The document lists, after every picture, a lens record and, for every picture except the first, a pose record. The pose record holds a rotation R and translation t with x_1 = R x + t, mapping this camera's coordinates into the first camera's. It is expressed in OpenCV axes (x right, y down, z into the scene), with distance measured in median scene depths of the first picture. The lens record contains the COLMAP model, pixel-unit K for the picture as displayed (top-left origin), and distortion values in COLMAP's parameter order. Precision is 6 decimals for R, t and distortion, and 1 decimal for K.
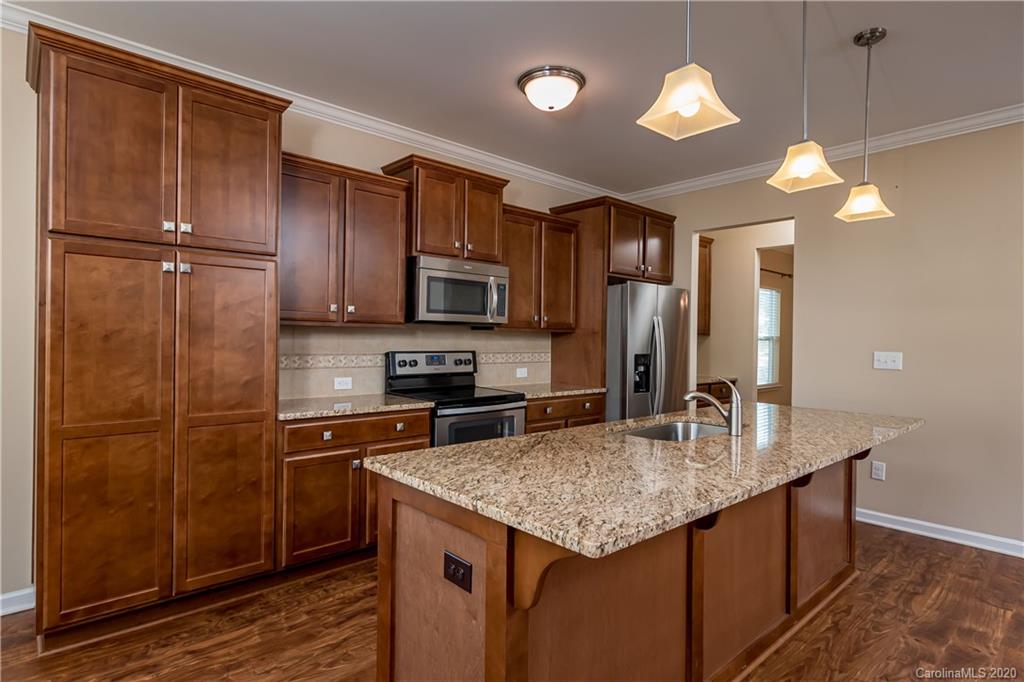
lens RADIAL K [[542.9, 0, 512.0], [0, 542.9, 341.0], [0, 0, 1]] dist [-0.003527, -0.000317]
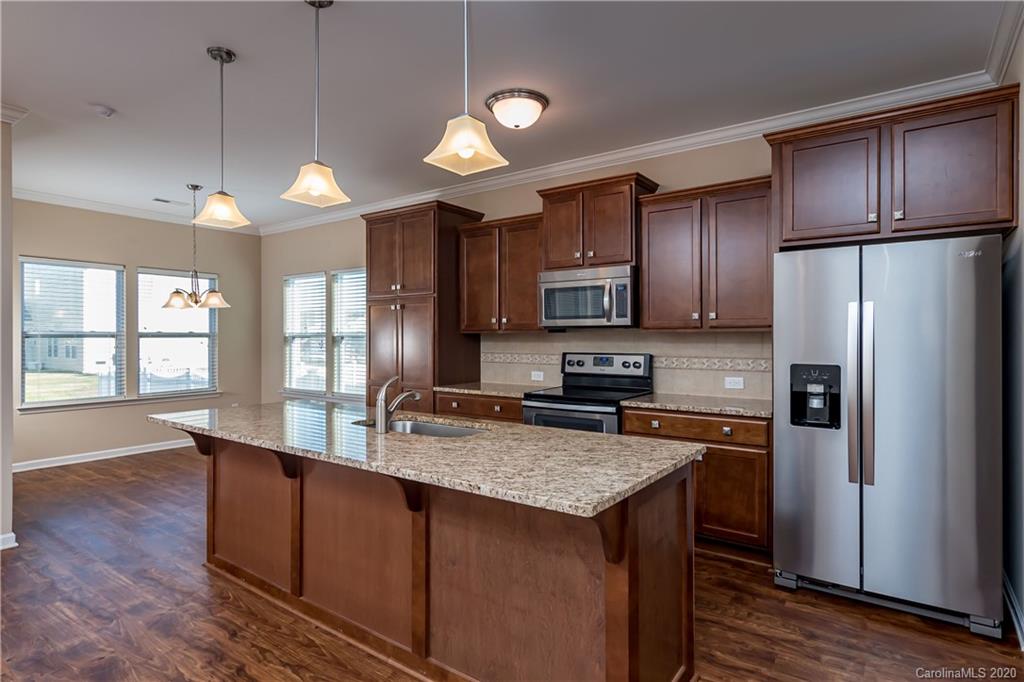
lens RADIAL K [[542.9, 0, 512.0], [0, 542.9, 341.0], [0, 0, 1]] dist [-0.003527, -0.000317]
pose [[0.206301, -0.005849, -0.978471, 0.915813], [-0.000108, 0.999982, -0.006000, 0.001088], [0.978489, 0.001344, 0.206297, 0.631427]]
